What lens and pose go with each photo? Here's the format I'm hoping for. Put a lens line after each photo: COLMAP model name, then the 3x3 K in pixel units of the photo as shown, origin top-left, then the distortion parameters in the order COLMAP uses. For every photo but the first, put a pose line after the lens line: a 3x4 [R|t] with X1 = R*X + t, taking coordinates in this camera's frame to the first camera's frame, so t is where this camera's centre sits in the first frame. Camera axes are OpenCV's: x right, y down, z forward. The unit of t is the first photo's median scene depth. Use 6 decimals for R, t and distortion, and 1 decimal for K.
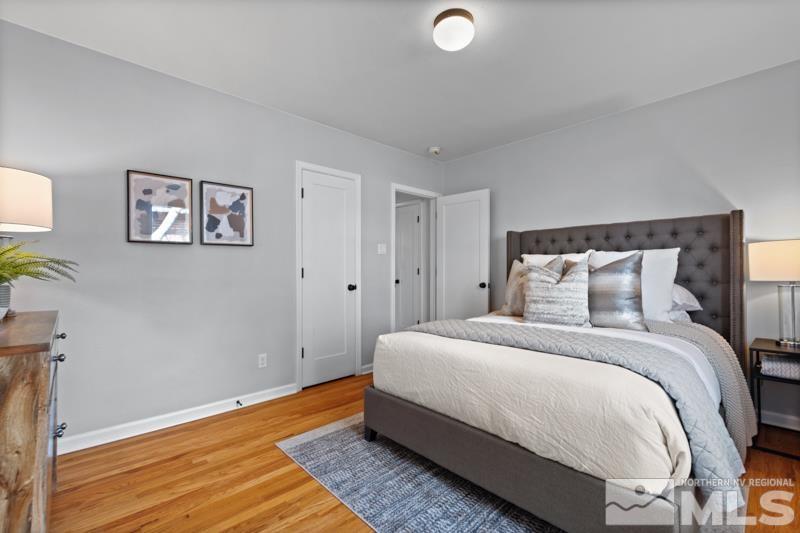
lens RADIAL K [[349.3, 0, 403.9], [0, 349.3, 266.7], [0, 0, 1]] dist [0.014276, -0.001016]
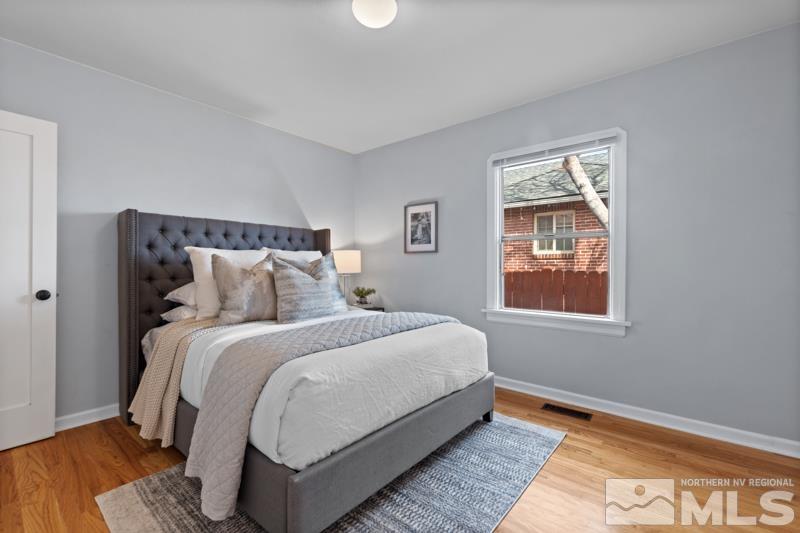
lens RADIAL K [[349.3, 0, 398.5], [0, 349.3, 261.6], [0, 0, 1]] dist [0.014276, -0.001016]
pose [[-0.094247, 0.012434, 0.995471, -0.632972], [-0.006596, 0.999892, -0.013113, 0.005403], [-0.995527, -0.007802, -0.094154, 0.822163]]
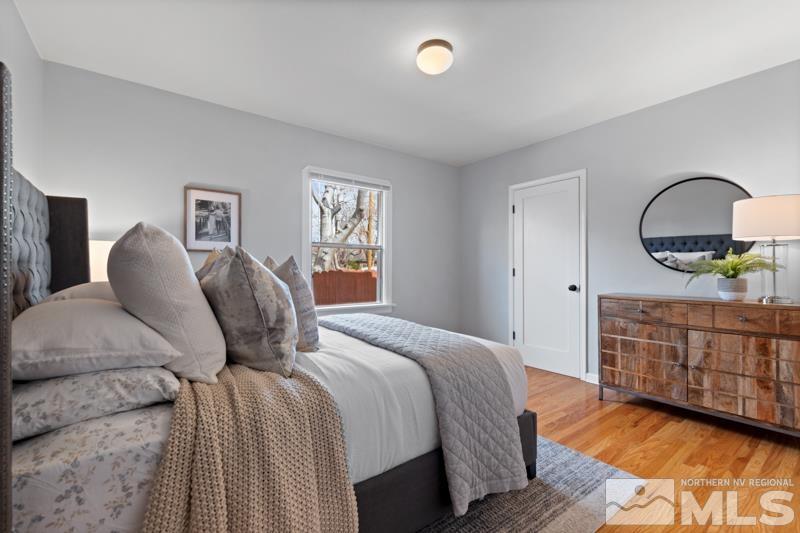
lens RADIAL K [[349.3, 0, 396.8], [0, 349.3, 270.0], [0, 0, 1]] dist [0.014276, -0.001016]
pose [[-0.991042, -0.002045, 0.133535, 0.093047], [-0.003026, 0.999970, -0.007145, 0.015070], [-0.133516, -0.007485, -0.991018, 1.705632]]
